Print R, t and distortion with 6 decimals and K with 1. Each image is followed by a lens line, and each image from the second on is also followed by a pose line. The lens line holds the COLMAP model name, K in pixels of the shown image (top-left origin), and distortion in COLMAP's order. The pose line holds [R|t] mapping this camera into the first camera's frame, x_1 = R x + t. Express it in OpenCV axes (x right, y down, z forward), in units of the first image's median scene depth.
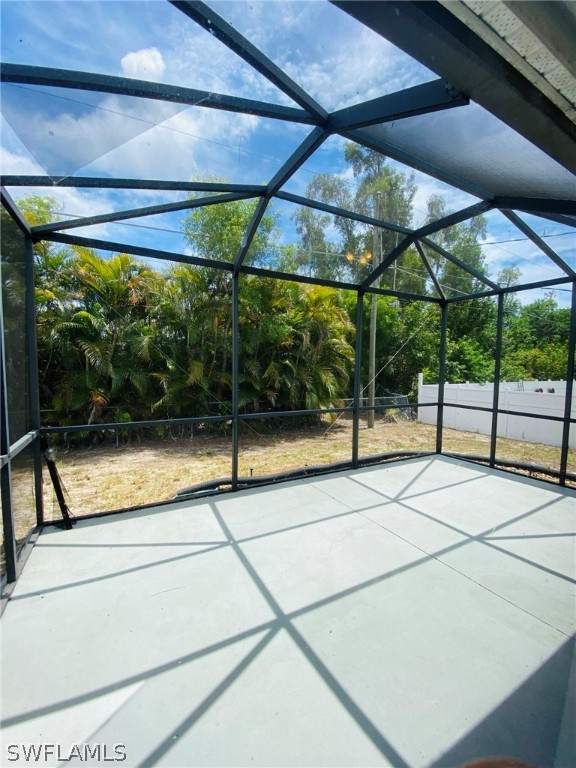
lens RADIAL K [[315.6, 0, 288.7], [0, 315.6, 381.0], [0, 0, 1]] dist [-0.001518, -0.009428]
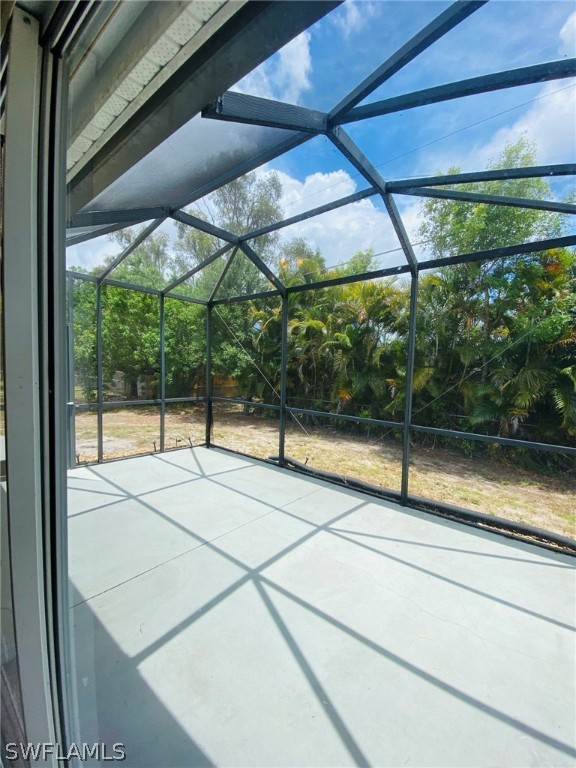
lens RADIAL K [[315.6, 0, 287.9], [0, 315.6, 389.5], [0, 0, 1]] dist [-0.001518, -0.009428]
pose [[0.377260, 0.071444, -0.923348, 0.858450], [-0.081965, 0.995683, 0.043552, -0.011891], [0.922473, 0.059252, 0.381487, 0.471503]]
